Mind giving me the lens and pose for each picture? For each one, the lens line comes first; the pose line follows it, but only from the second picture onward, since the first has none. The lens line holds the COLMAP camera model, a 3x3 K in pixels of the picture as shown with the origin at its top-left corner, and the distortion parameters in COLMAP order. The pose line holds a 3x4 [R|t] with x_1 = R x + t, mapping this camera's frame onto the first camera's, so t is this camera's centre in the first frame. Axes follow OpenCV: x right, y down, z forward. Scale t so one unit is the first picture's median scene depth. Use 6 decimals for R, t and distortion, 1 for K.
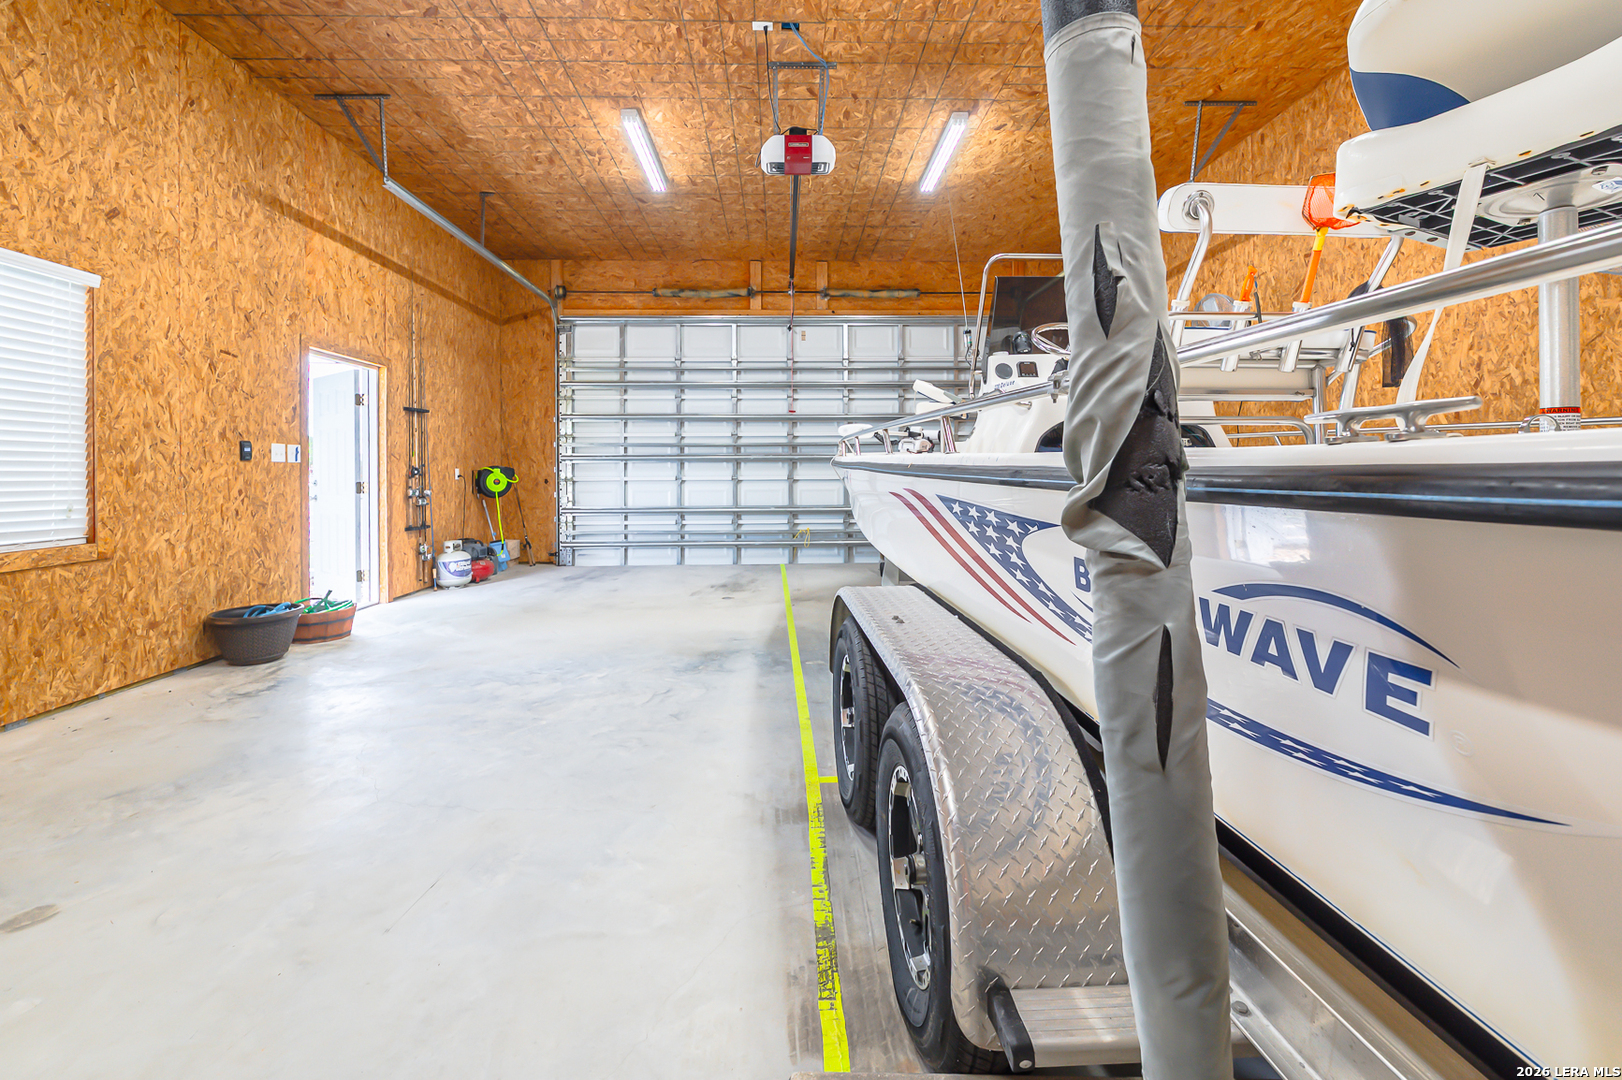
lens RADIAL K [[667.2, 0, 798.1], [0, 667.2, 463.7], [0, 0, 1]] dist [-0.002434, -0.000113]
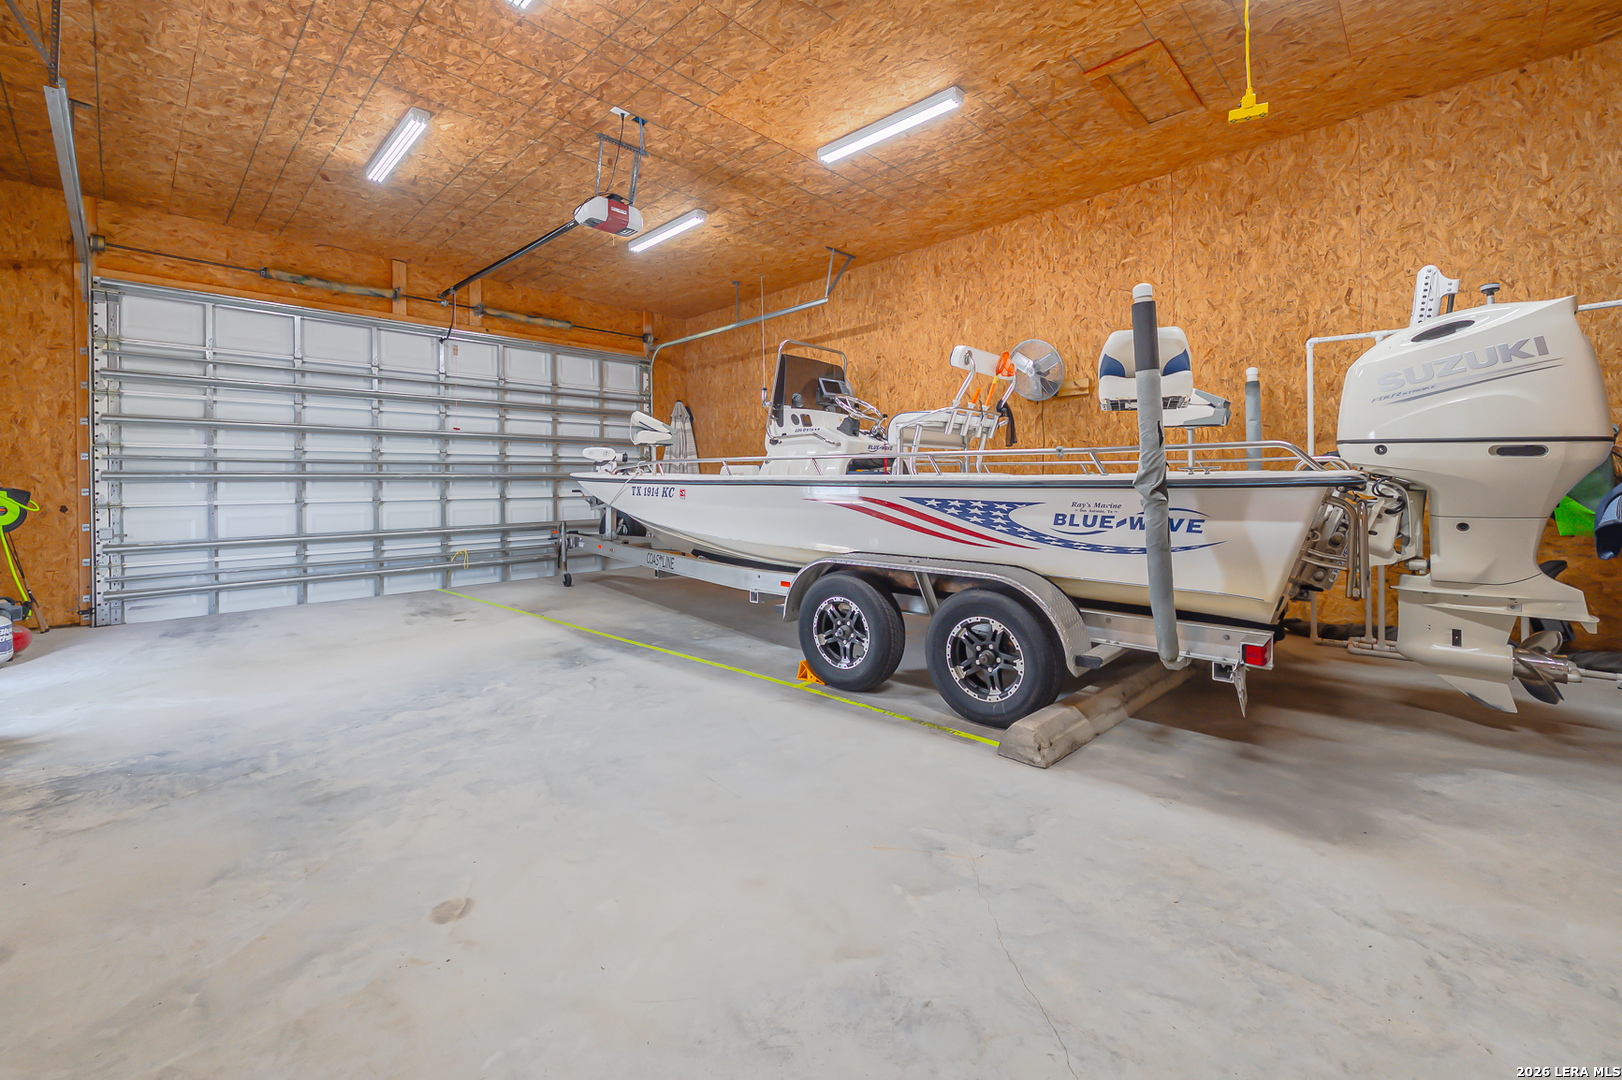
lens RADIAL K [[667.2, 0, 793.0], [0, 667.2, 482.4], [0, 0, 1]] dist [-0.002434, -0.000113]
pose [[0.716534, -0.001483, 0.697551, -0.317014], [0.003125, 0.999995, -0.001084, 0.001738], [-0.697546, 0.002957, 0.716534, -0.029191]]
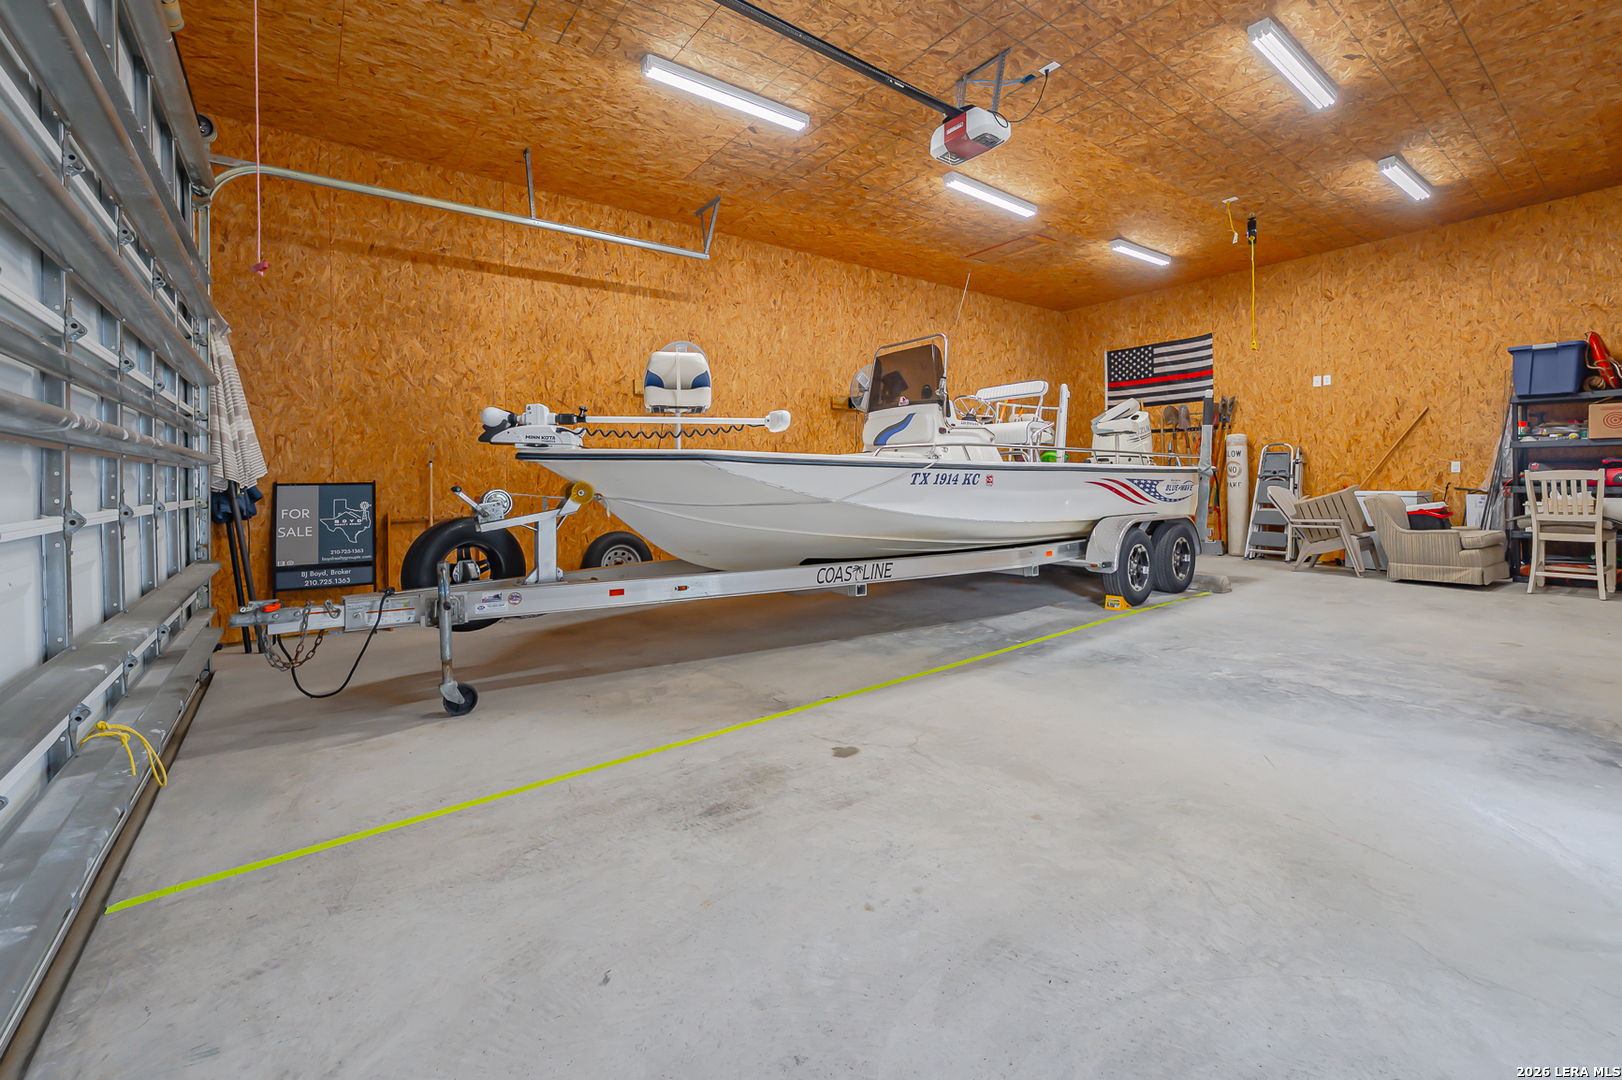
lens RADIAL K [[667.2, 0, 829.9], [0, 667.2, 482.5], [0, 0, 1]] dist [-0.002434, -0.000113]
pose [[-0.587368, 0.006355, 0.809295, -0.346450], [0.012000, 0.999928, 0.000857, 0.010581], [-0.809231, 0.010215, -0.587402, 0.891328]]
